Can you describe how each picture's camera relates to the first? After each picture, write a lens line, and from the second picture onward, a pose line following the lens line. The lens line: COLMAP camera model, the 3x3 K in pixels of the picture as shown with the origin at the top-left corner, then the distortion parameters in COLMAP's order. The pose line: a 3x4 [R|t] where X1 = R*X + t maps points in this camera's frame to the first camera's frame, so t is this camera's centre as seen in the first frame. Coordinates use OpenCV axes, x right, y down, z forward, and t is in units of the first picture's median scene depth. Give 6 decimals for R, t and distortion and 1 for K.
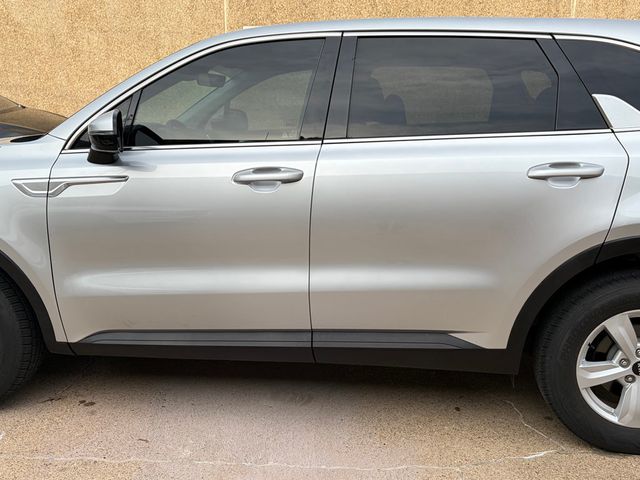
lens RADIAL K [[621.9, 0, 306.2], [0, 621.9, 237.8], [0, 0, 1]] dist [0.126450, 0.000000]
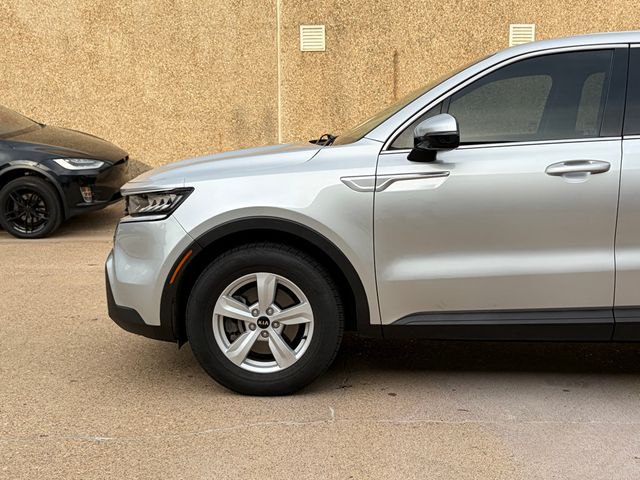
lens RADIAL K [[894.4, 0, 320.6], [0, 894.4, 238.7], [0, 0, 1]] dist [0.141648, 0.000000]
pose [[0.998036, -0.013667, 0.061139, -0.573962], [0.018627, 0.996515, -0.081311, 0.140470], [-0.059814, 0.082291, 0.994812, -0.549217]]
